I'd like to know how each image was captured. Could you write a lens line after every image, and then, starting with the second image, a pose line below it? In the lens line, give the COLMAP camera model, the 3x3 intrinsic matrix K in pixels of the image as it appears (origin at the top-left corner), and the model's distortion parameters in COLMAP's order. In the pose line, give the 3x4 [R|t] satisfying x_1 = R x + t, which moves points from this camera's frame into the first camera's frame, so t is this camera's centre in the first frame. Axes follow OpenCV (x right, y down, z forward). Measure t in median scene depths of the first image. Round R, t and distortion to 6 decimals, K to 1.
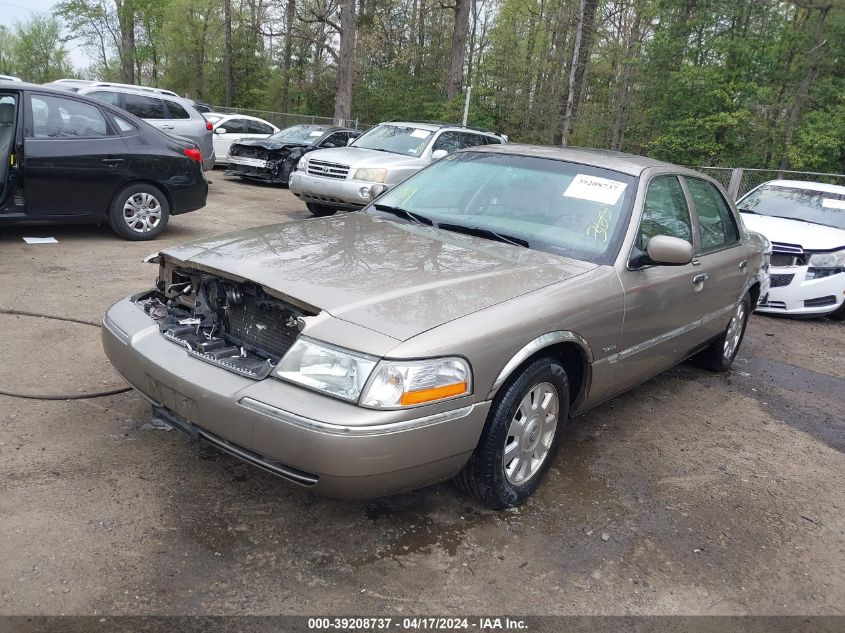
lens RADIAL K [[688.4, 0, 419.2], [0, 688.4, 311.7], [0, 0, 1]] dist [0.006631, -0.007327]
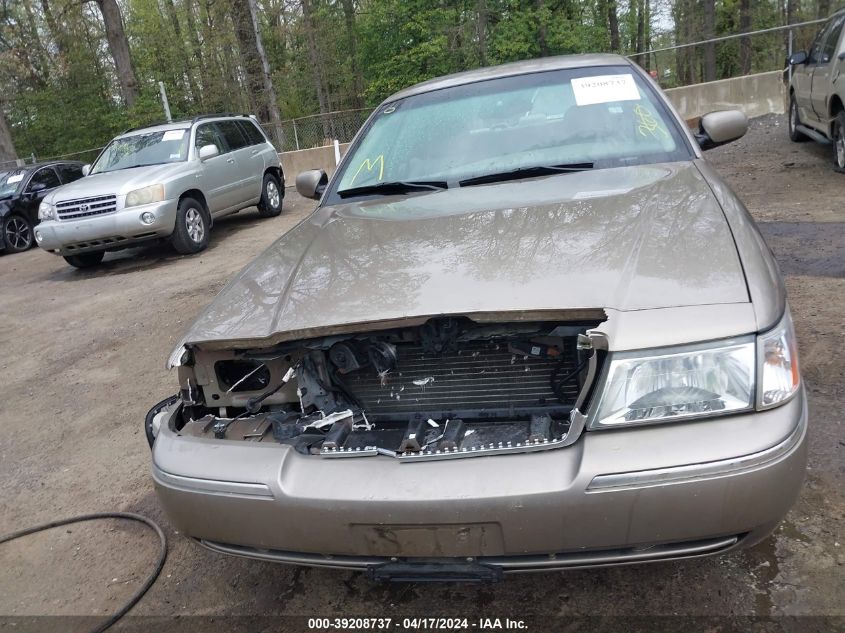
lens RADIAL K [[688.4, 0, 425.7], [0, 688.4, 318.1], [0, 0, 1]] dist [0.006631, -0.007327]
pose [[0.855943, -0.370879, 0.360291, -0.346076], [0.356912, 0.927954, 0.107311, -0.082448], [-0.374132, 0.036740, 0.926647, 0.293247]]
